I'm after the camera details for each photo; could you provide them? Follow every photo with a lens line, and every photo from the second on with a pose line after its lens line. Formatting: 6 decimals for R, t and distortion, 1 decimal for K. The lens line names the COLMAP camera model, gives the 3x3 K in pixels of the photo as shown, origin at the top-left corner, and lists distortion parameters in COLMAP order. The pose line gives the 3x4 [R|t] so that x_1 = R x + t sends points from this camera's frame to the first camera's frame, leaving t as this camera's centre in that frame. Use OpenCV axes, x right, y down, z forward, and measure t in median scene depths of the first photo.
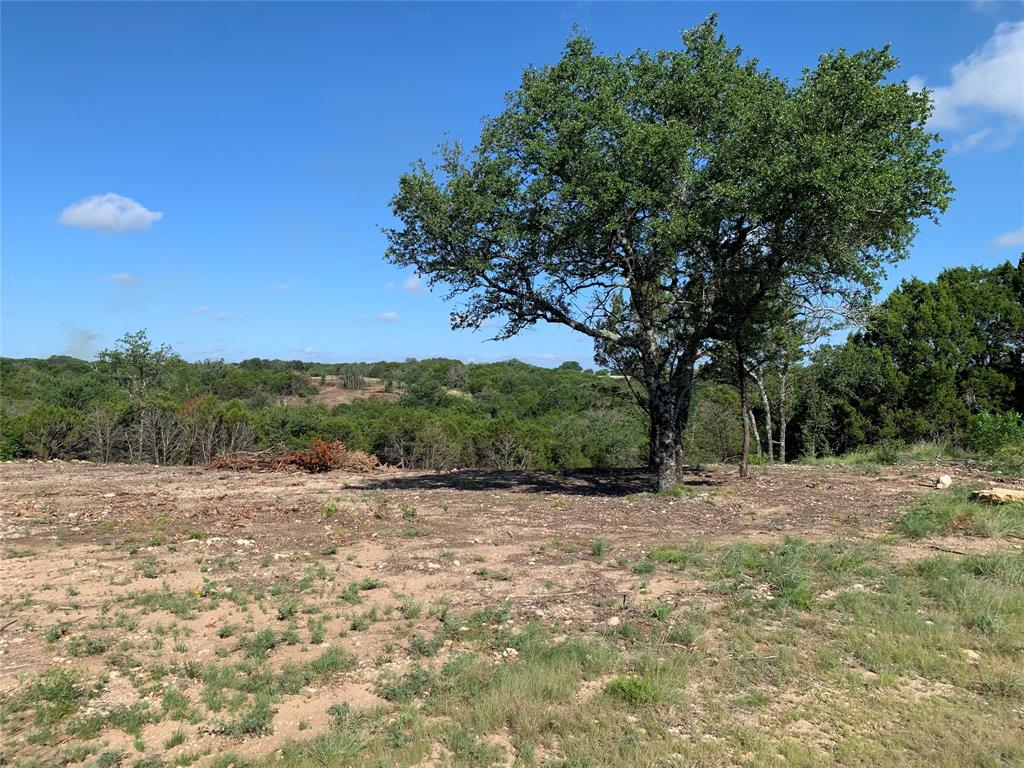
lens RADIAL K [[779.1, 0, 527.5], [0, 779.1, 367.5], [0, 0, 1]] dist [0.045223, -0.028477]
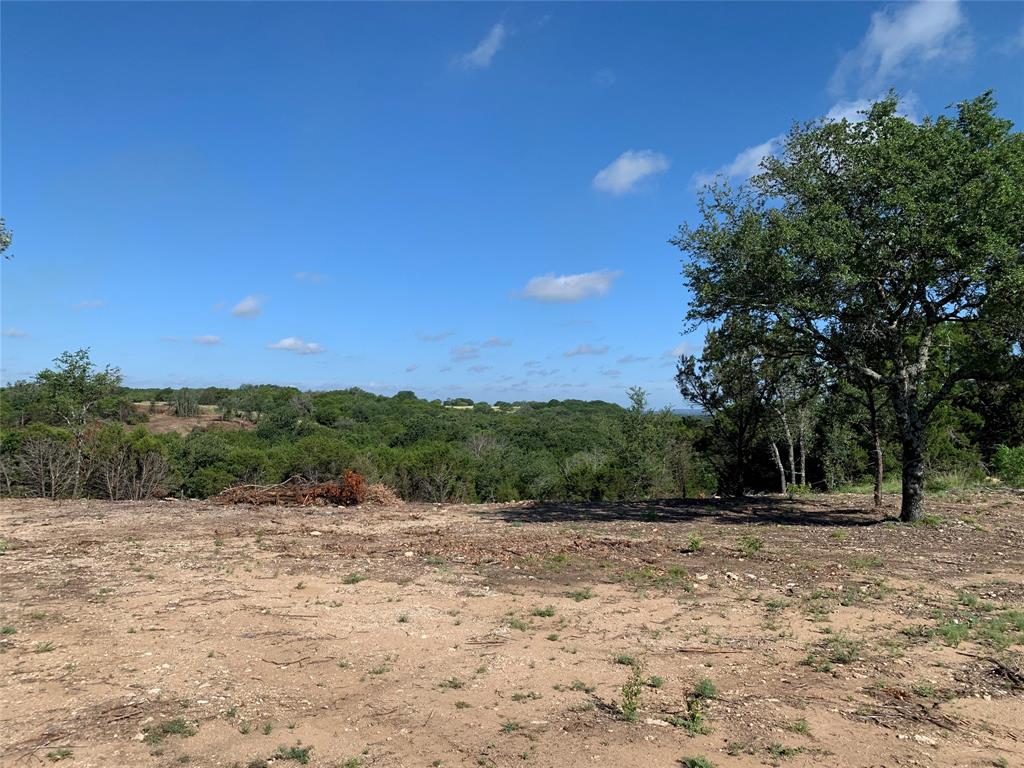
lens RADIAL K [[779.1, 0, 501.9], [0, 779.1, 373.3], [0, 0, 1]] dist [0.045223, -0.028477]
pose [[0.973683, 0.025397, 0.226489, -0.230308], [-0.018380, 0.999285, -0.033037, 0.000693], [-0.227166, 0.028004, 0.973453, 0.022291]]
